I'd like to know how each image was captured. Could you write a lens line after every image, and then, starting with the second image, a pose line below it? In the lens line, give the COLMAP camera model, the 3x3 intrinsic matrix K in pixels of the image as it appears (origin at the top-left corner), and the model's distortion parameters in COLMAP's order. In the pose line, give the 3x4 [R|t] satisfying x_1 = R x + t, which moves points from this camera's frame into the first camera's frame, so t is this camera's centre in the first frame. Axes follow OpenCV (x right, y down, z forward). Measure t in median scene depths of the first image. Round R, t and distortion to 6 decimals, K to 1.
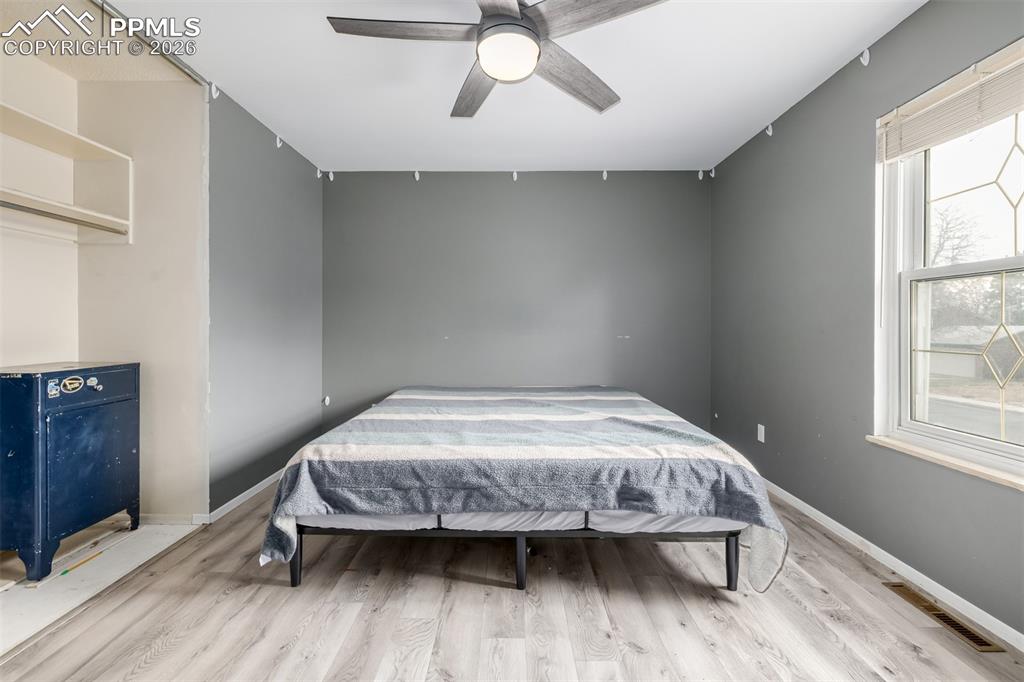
lens RADIAL K [[441.4, 0, 507.5], [0, 441.4, 330.5], [0, 0, 1]] dist [-0.000498, 0.000773]
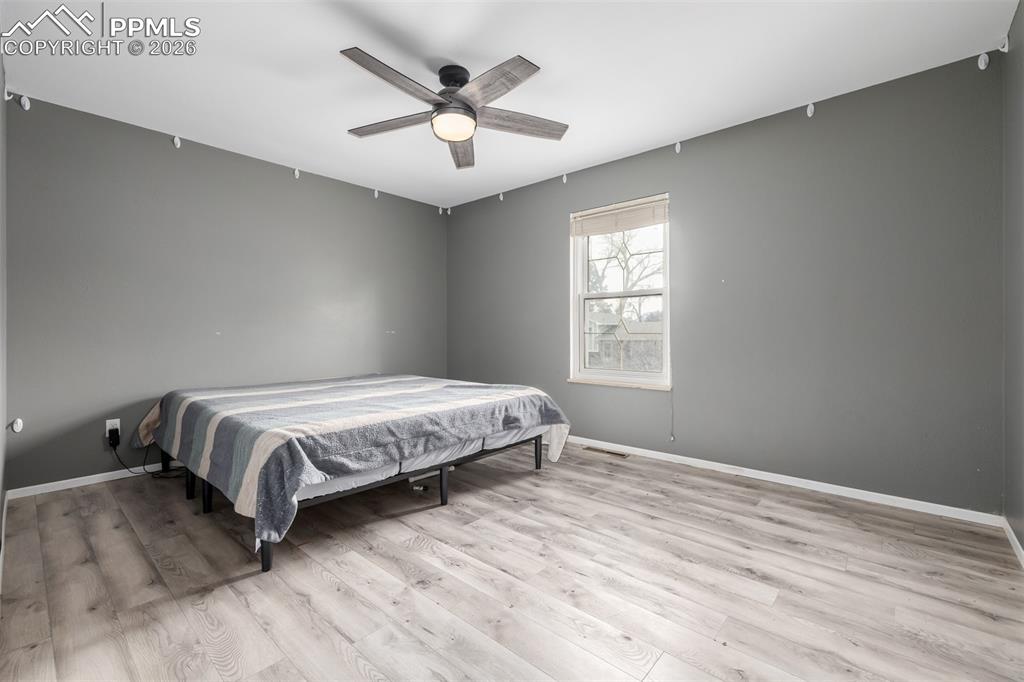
lens RADIAL K [[441.4, 0, 506.4], [0, 441.4, 337.9], [0, 0, 1]] dist [-0.000498, 0.000773]
pose [[0.662189, -0.011583, 0.749247, -0.926729], [0.009681, 0.999929, 0.006902, 0.055042], [-0.749274, 0.002683, 0.662254, -0.071201]]
